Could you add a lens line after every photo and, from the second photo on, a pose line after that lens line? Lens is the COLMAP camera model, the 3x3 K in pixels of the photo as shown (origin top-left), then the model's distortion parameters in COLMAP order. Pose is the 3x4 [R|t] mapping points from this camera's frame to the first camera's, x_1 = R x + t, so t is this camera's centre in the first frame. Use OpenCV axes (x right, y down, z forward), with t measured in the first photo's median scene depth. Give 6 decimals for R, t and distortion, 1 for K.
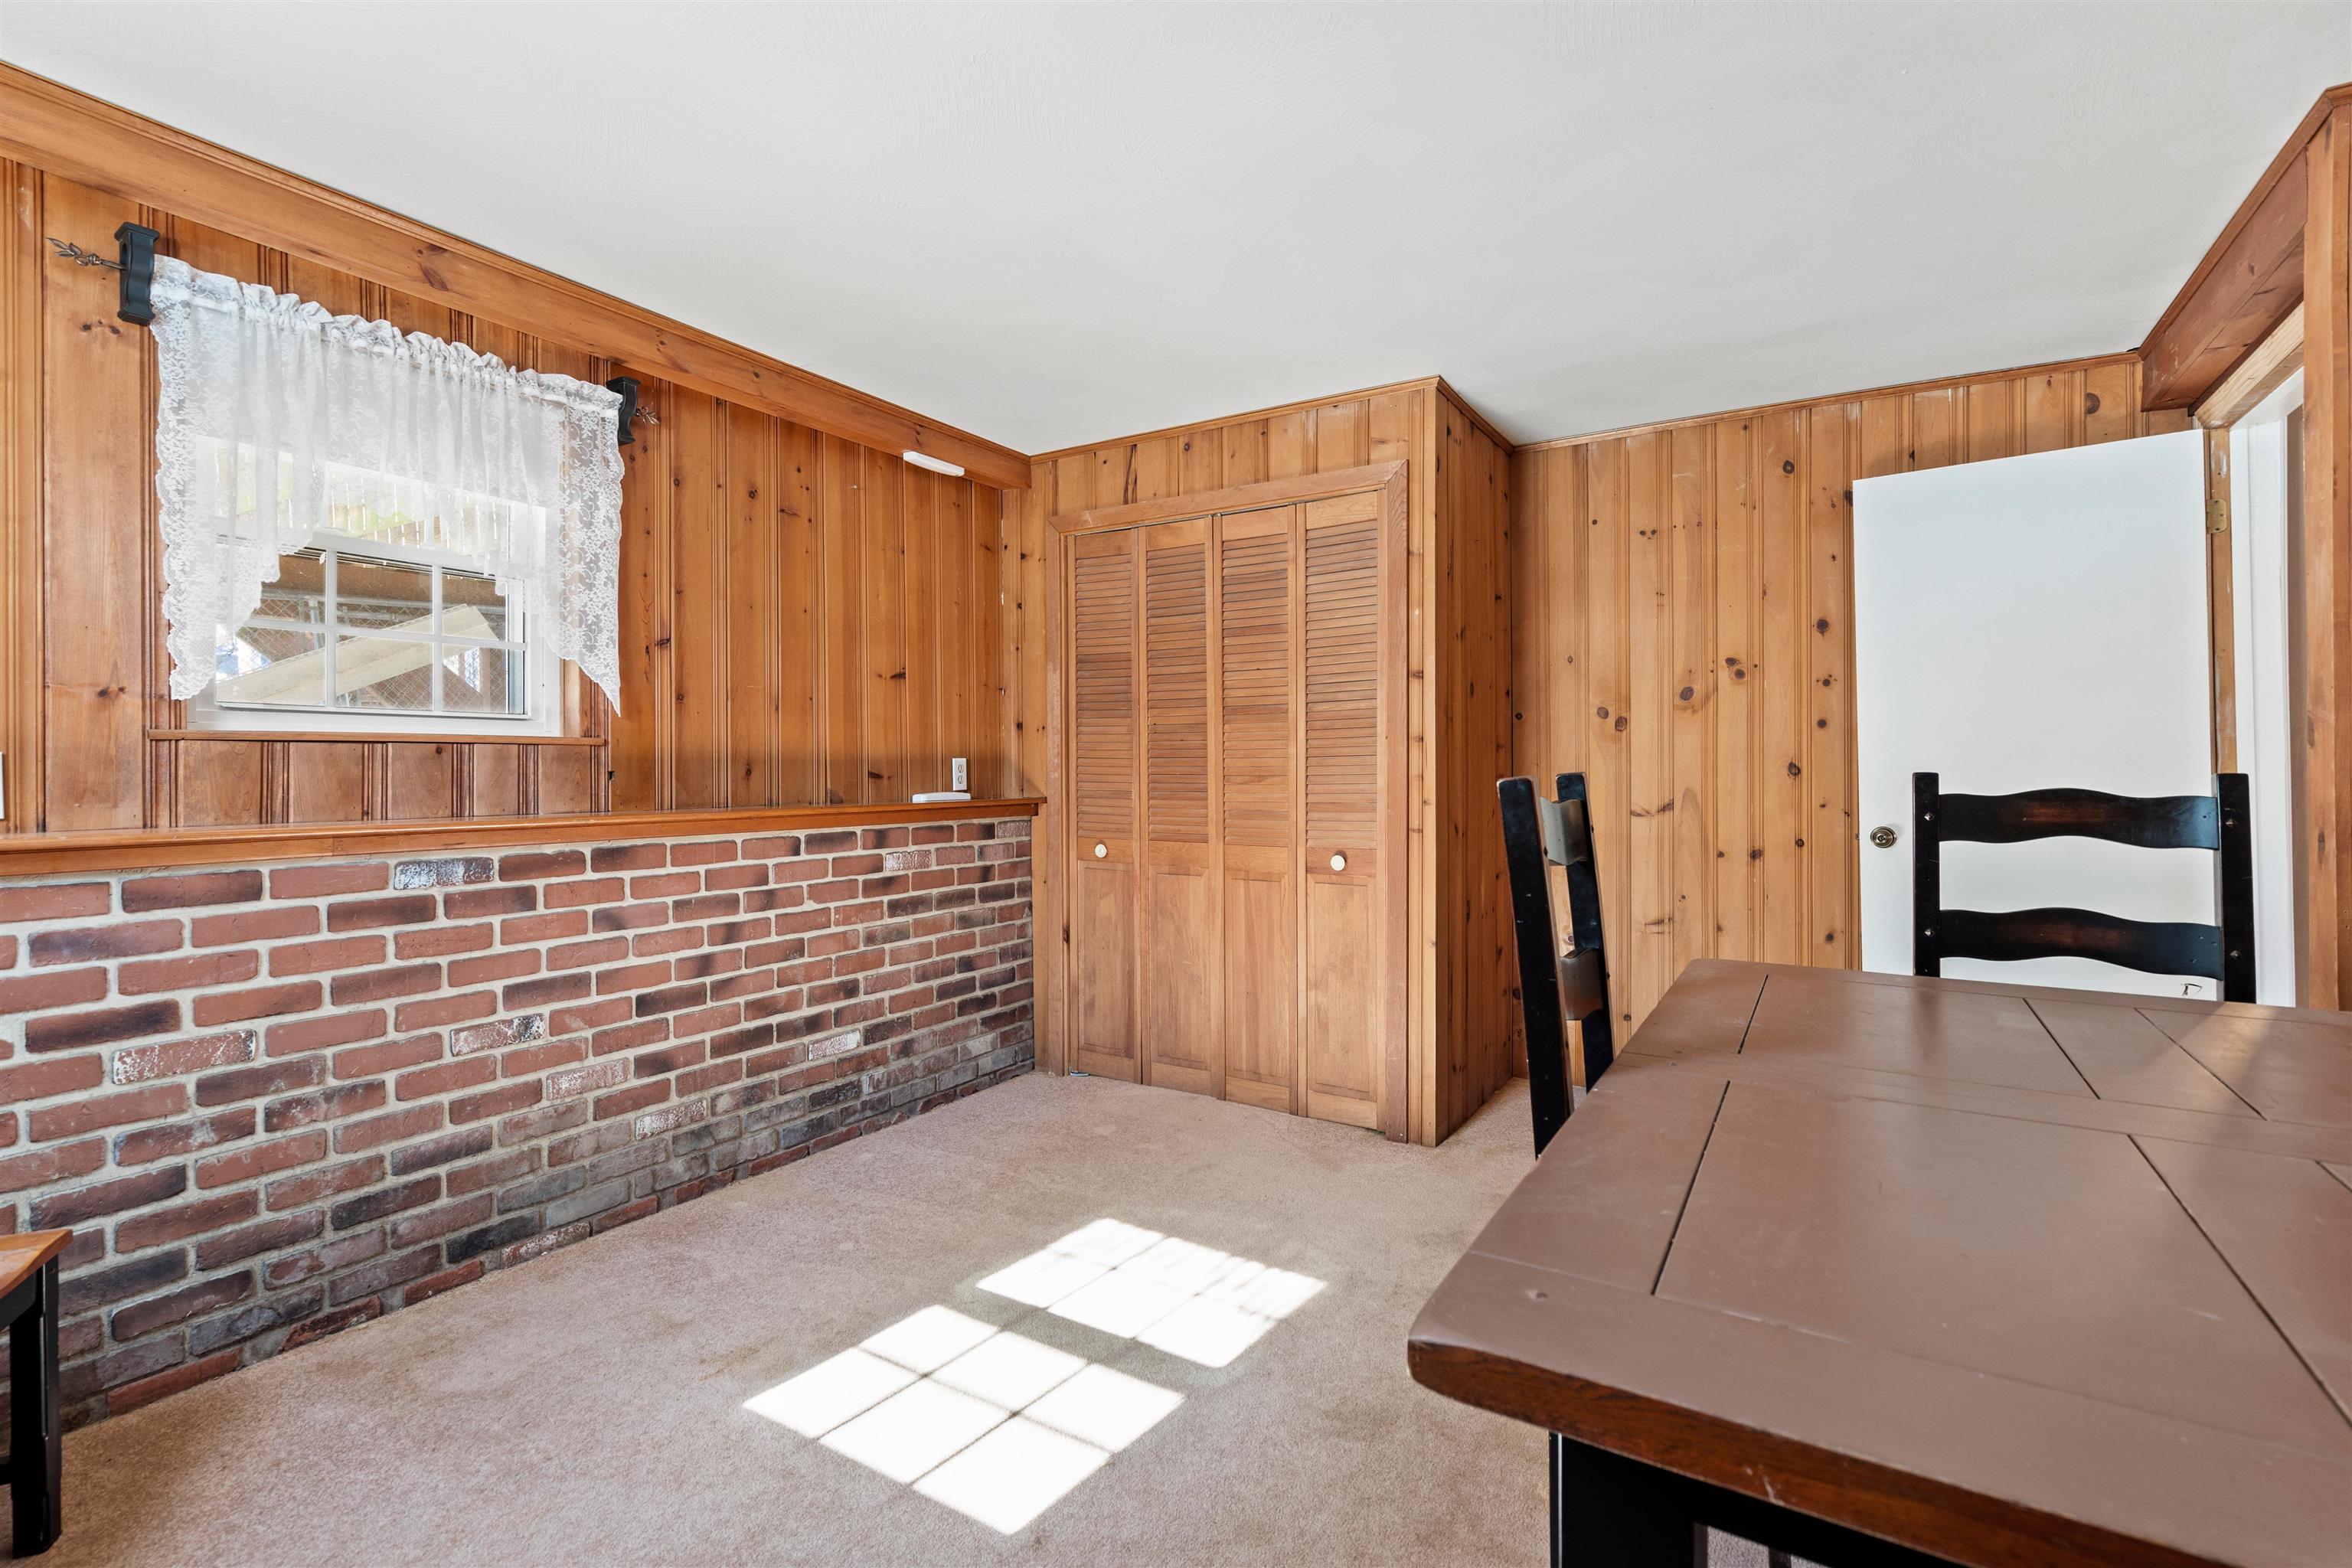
lens RADIAL K [[1068.6, 0, 1158.7], [0, 1068.6, 773.2], [0, 0, 1]] dist [-0.007897, 0.002584]
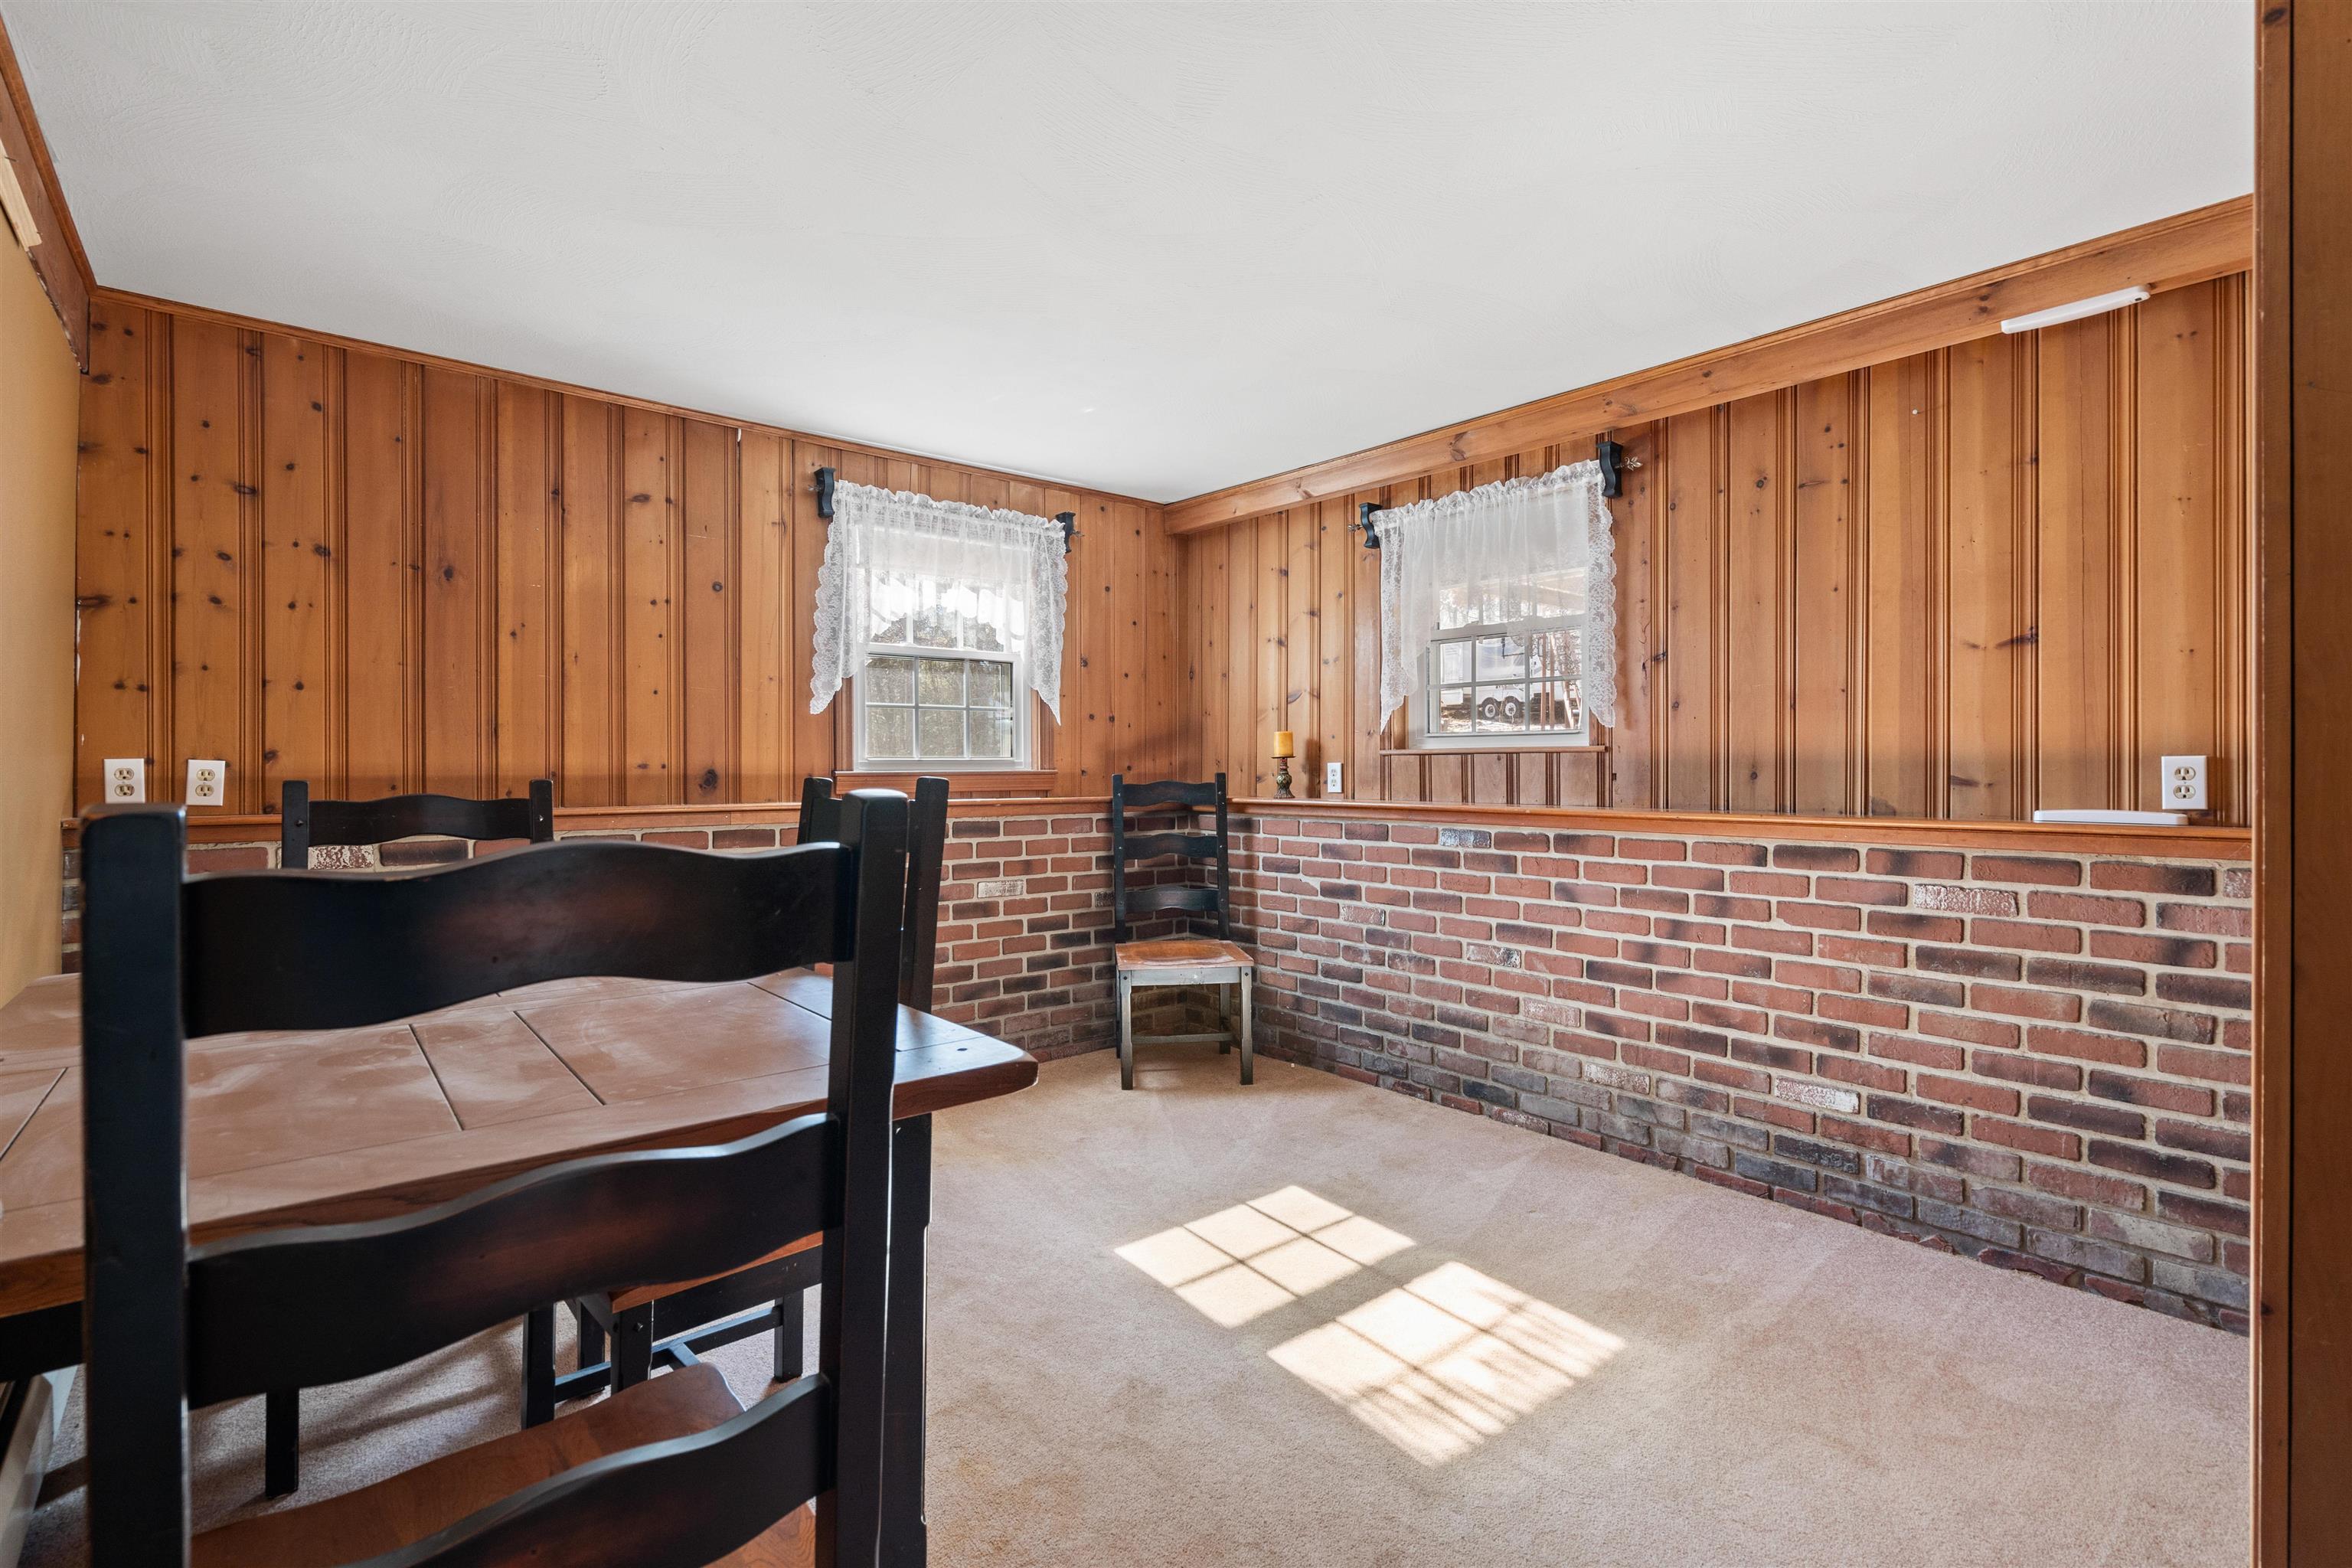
lens RADIAL K [[1068.6, 0, 1160.0], [0, 1068.6, 773.4], [0, 0, 1]] dist [-0.007897, 0.002584]
pose [[-0.305673, 0.006280, -0.952116, 0.802269], [-0.004399, 0.999958, 0.008008, -0.009214], [0.952126, 0.006637, -0.305632, 0.911085]]
